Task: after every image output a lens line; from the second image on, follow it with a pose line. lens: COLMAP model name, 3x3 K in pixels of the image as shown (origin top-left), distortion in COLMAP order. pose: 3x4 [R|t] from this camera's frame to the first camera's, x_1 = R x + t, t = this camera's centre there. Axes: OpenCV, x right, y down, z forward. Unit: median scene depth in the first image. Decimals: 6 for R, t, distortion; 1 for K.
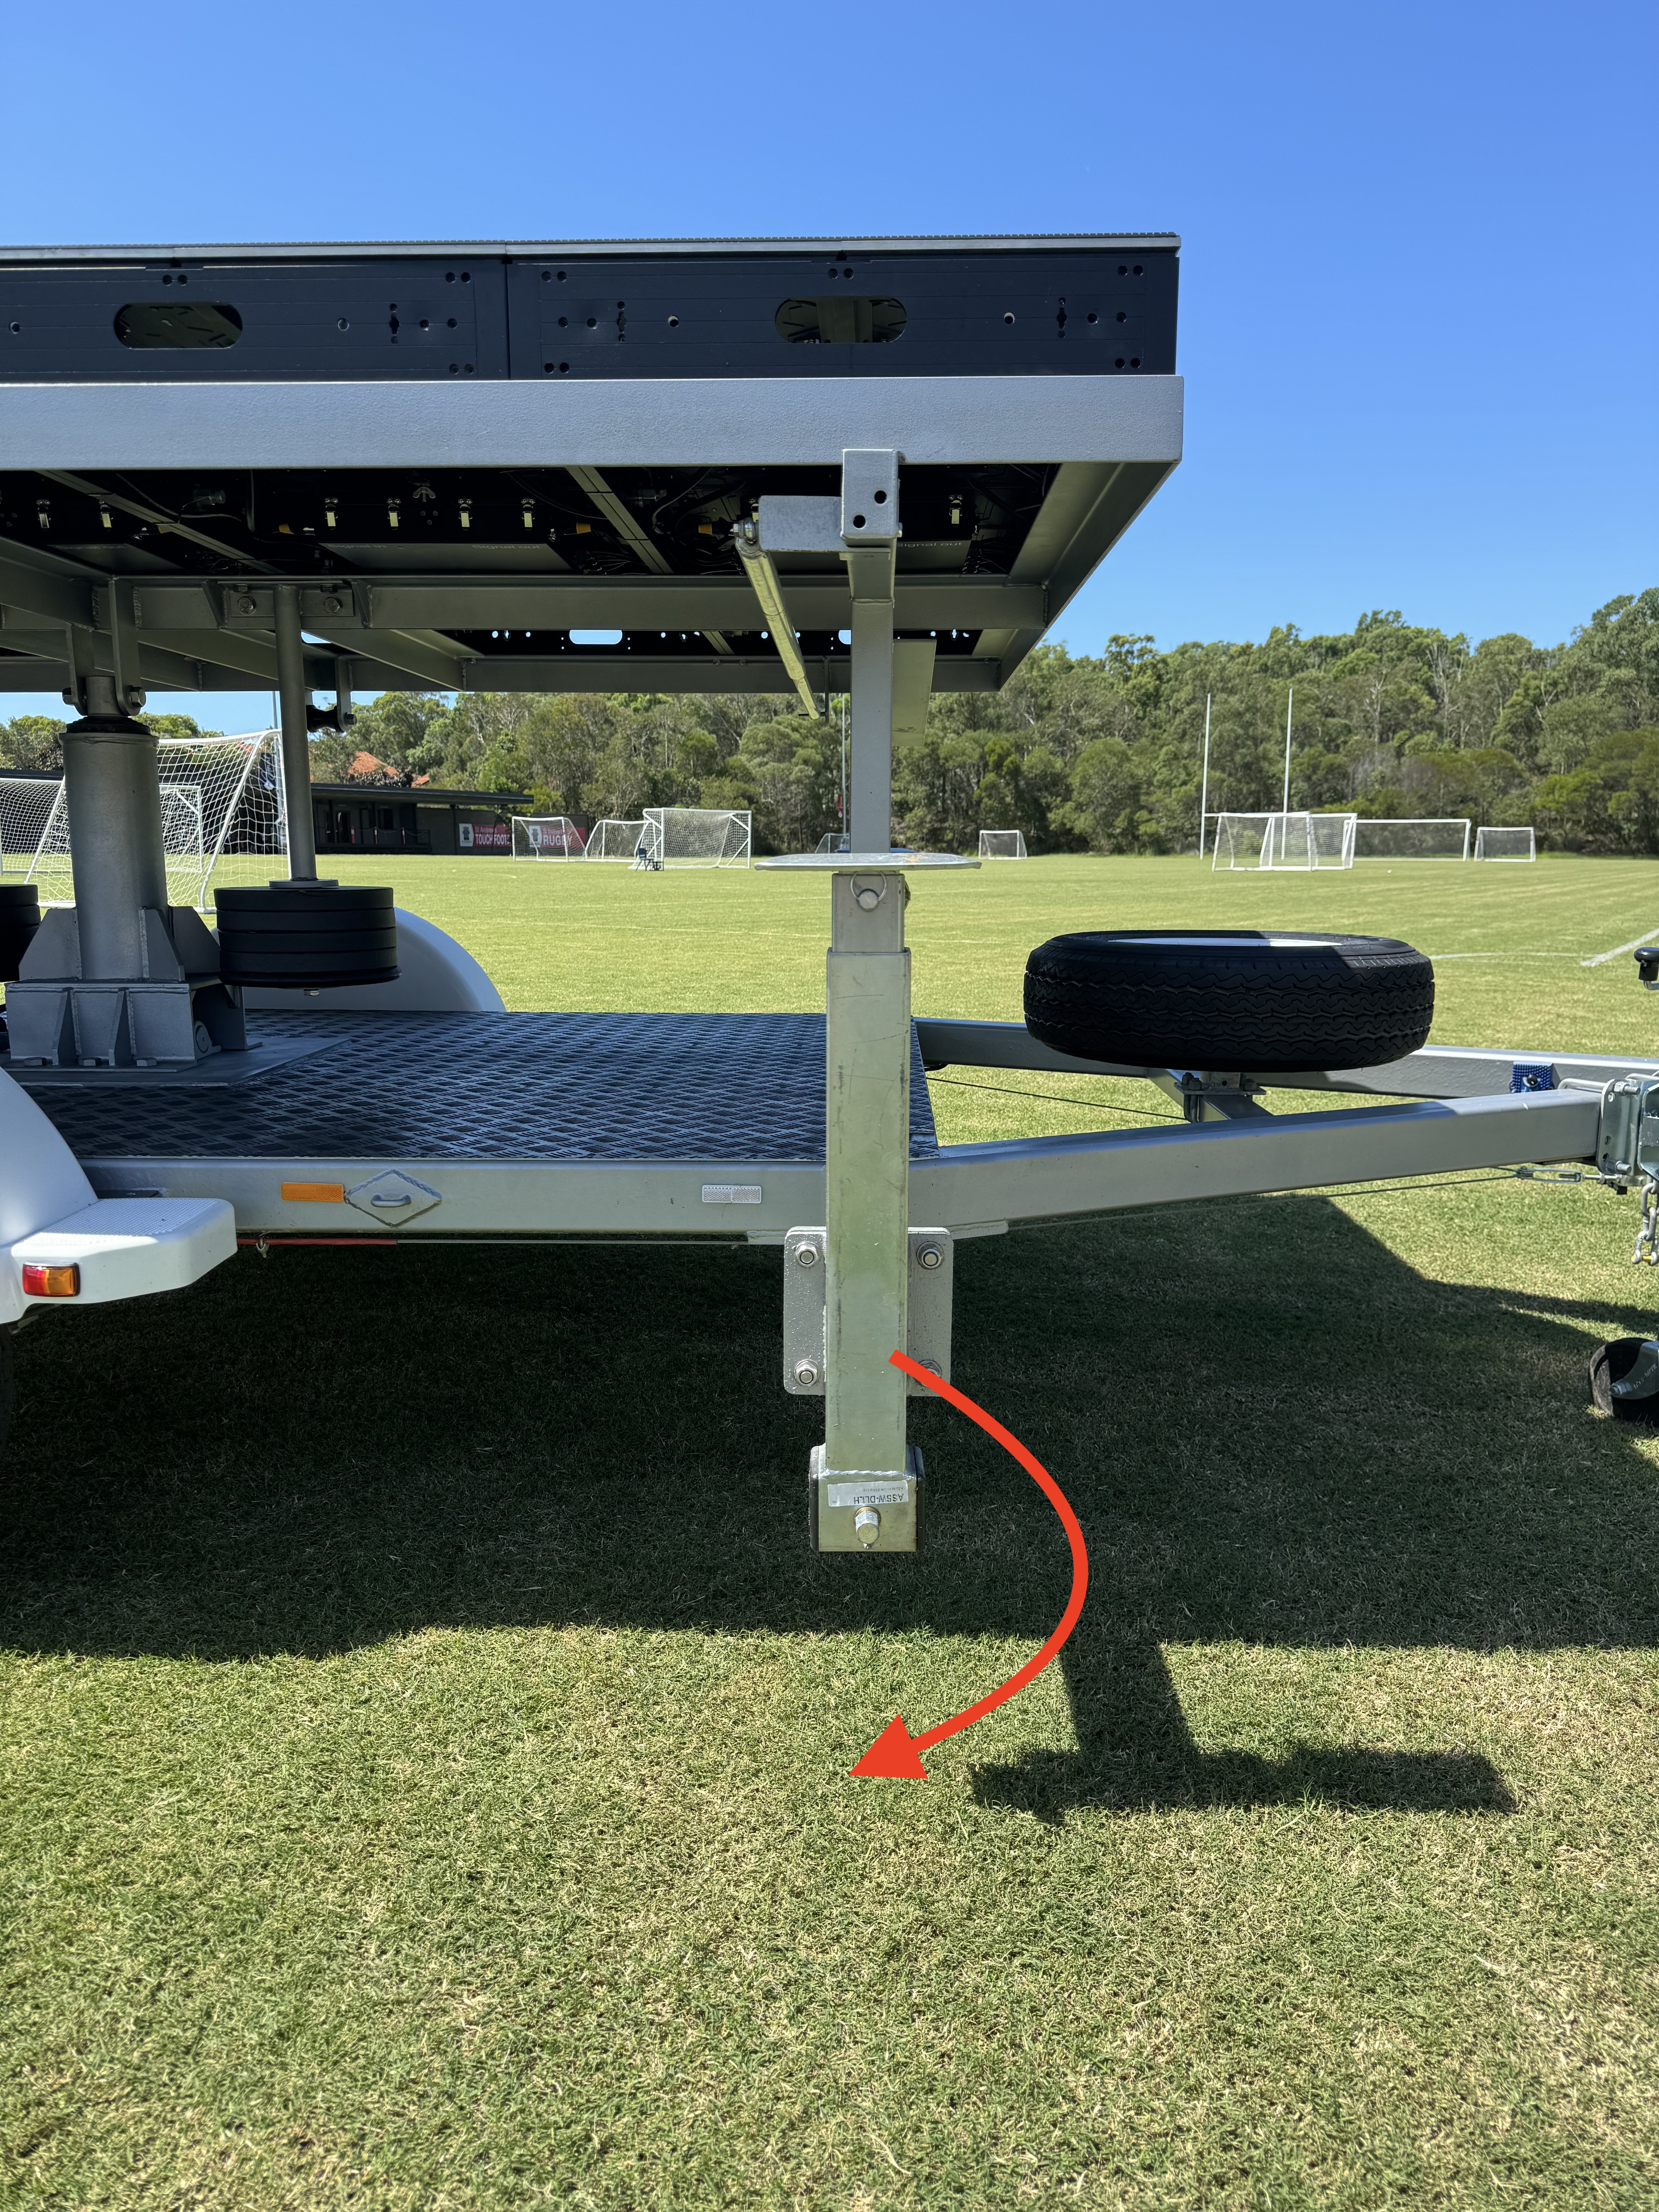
lens RADIAL K [[1556.3, 0, 829.5], [0, 1556.3, 1106.0], [0, 0, 1]] dist [0.137209, -0.267696]
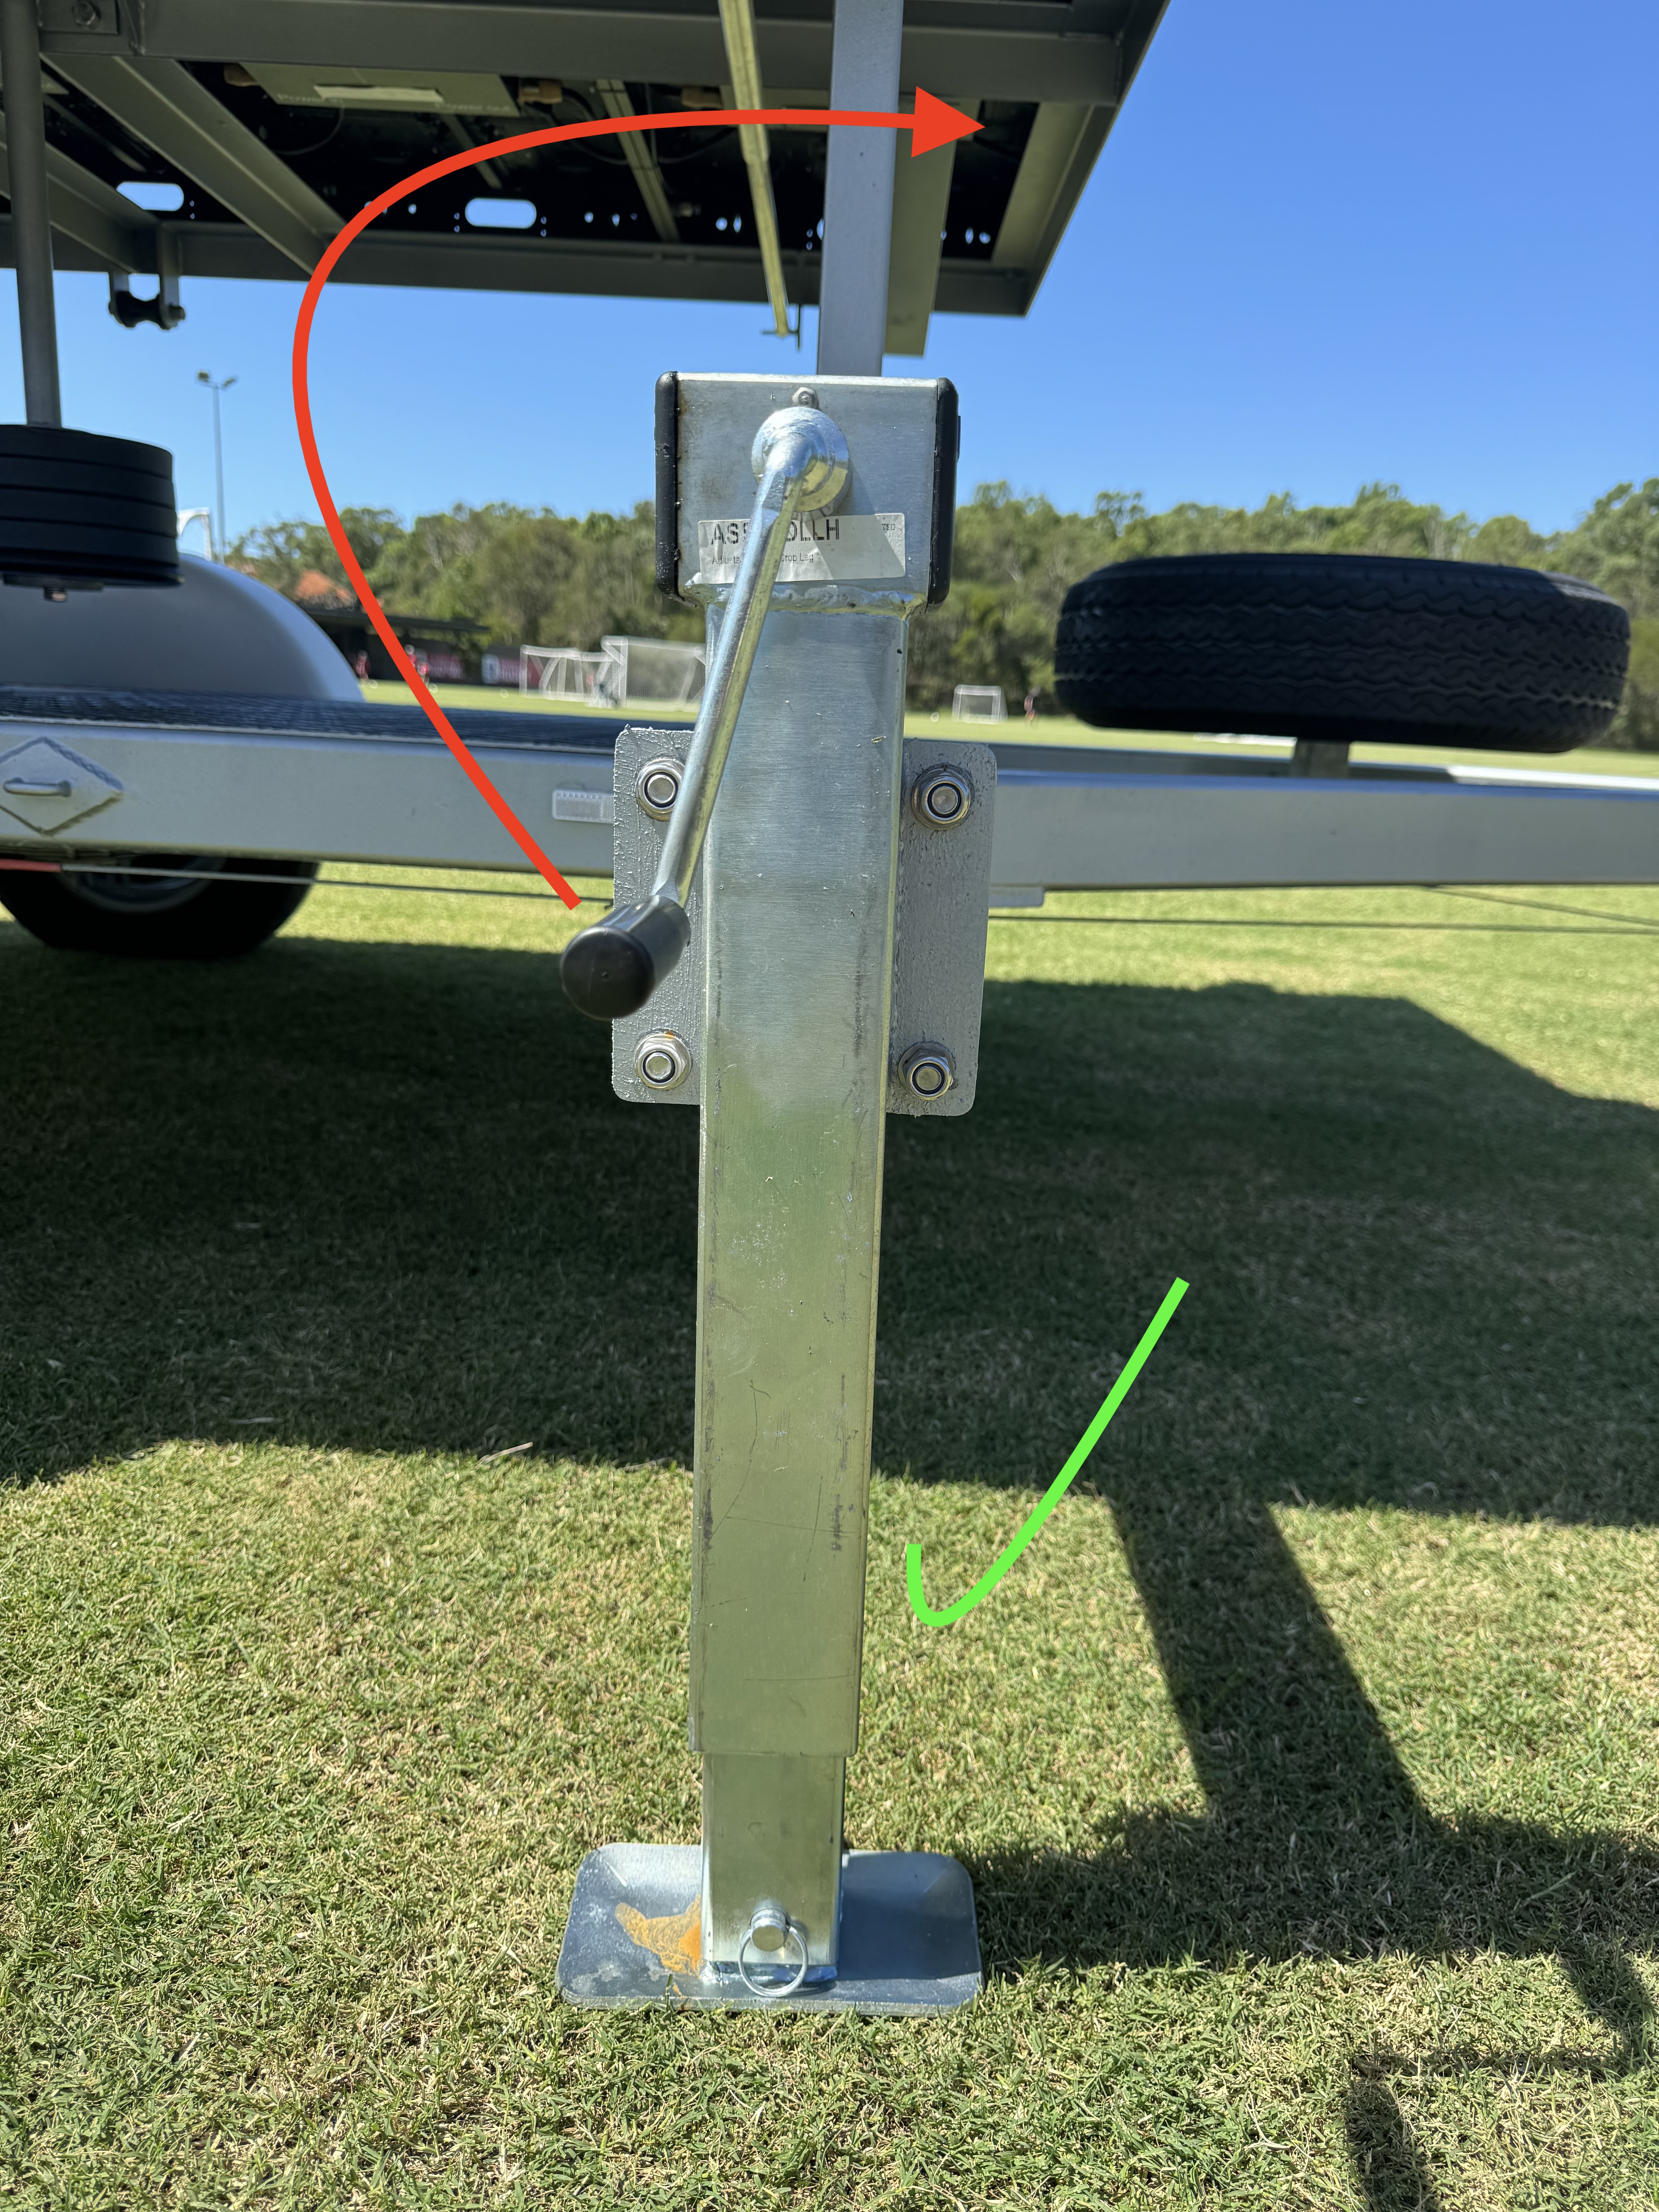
lens RADIAL K [[1587.0, 0, 829.5], [0, 1587.0, 1106.0], [0, 0, 1]] dist [0.092886, -0.196840]
pose [[0.998463, 0.046288, 0.030475, 0.011140], [-0.048668, 0.995389, 0.082652, 0.103556], [-0.026509, -0.084008, 0.996112, 0.324913]]
